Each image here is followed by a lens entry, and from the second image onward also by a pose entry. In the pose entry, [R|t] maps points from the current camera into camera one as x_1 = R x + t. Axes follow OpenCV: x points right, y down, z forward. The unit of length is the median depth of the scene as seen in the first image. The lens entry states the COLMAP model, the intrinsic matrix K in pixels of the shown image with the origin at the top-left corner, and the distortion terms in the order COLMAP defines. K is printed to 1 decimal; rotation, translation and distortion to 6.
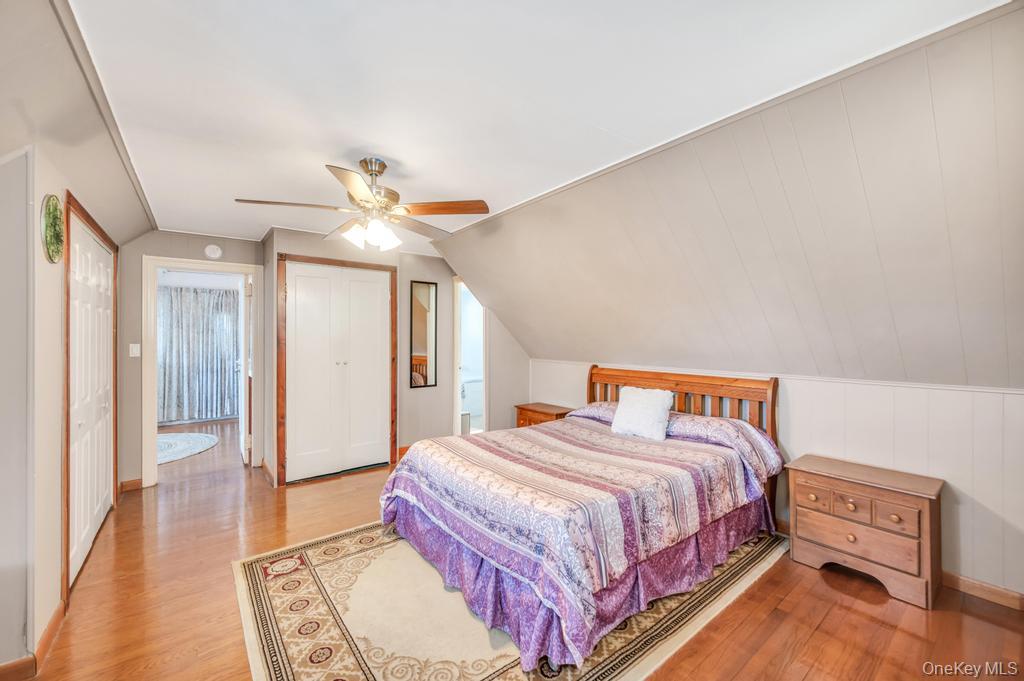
lens RADIAL K [[409.1, 0, 514.1], [0, 409.1, 337.0], [0, 0, 1]] dist [0.004568, -0.000148]
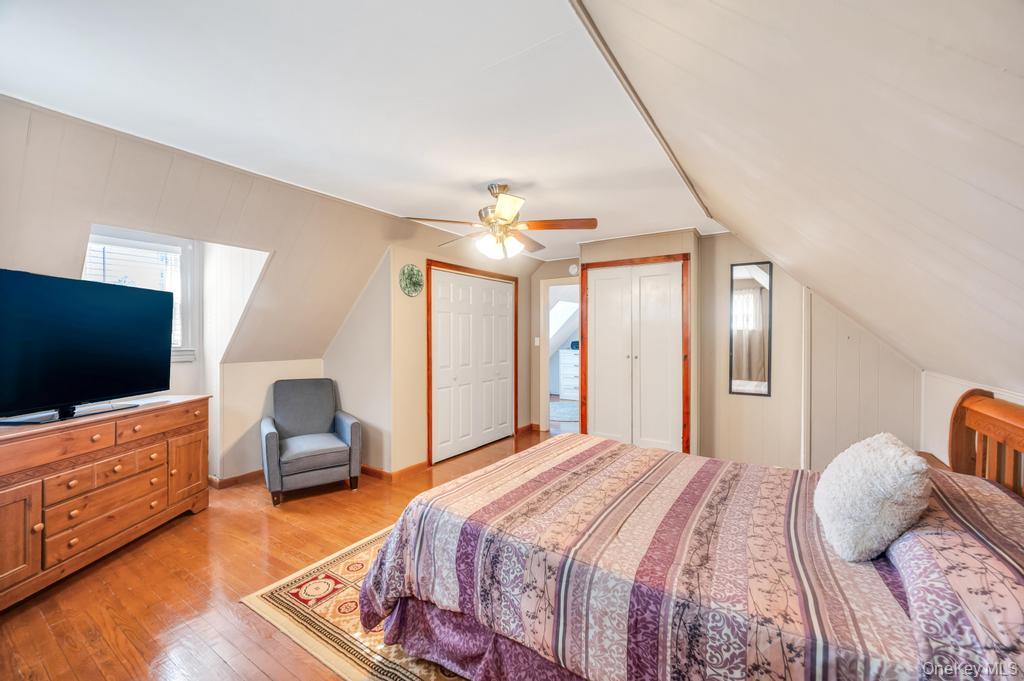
lens RADIAL K [[409.1, 0, 513.0], [0, 409.1, 340.9], [0, 0, 1]] dist [0.004568, -0.000148]
pose [[0.322409, 0.012975, -0.946511, 0.823213], [-0.003331, 0.999915, 0.012572, 0.016393], [0.946595, -0.000900, 0.322425, 0.649132]]
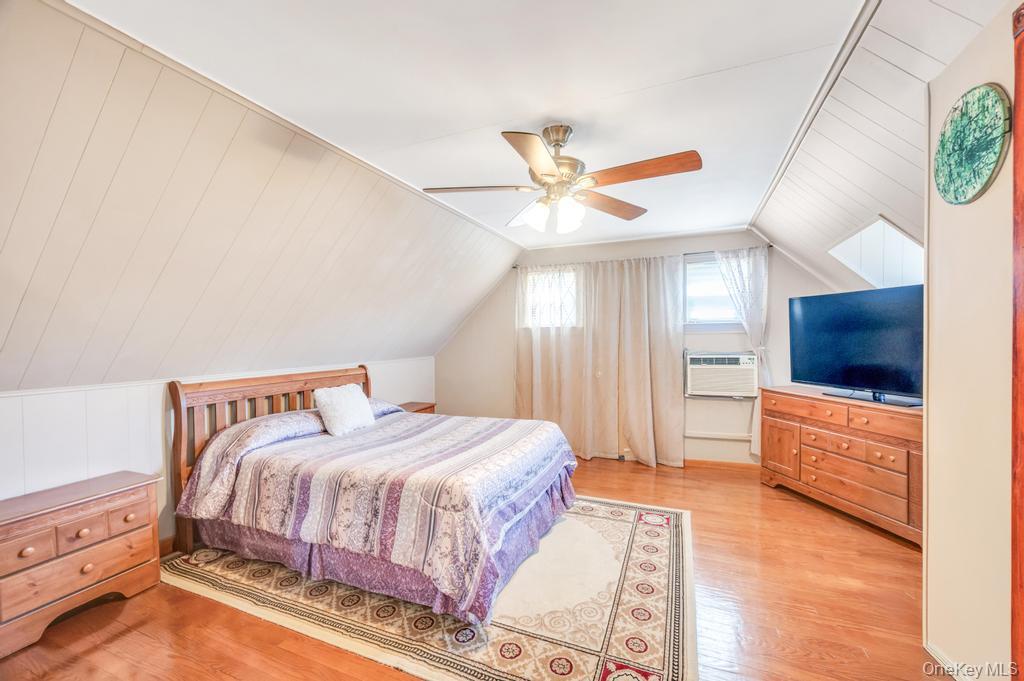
lens RADIAL K [[409.1, 0, 509.3], [0, 409.1, 339.4], [0, 0, 1]] dist [0.004568, -0.000148]
pose [[-0.480843, 0.004311, 0.876796, -1.074726], [0.012022, 0.999926, 0.001677, 0.017808], [-0.876724, 0.011347, -0.480859, 1.526763]]
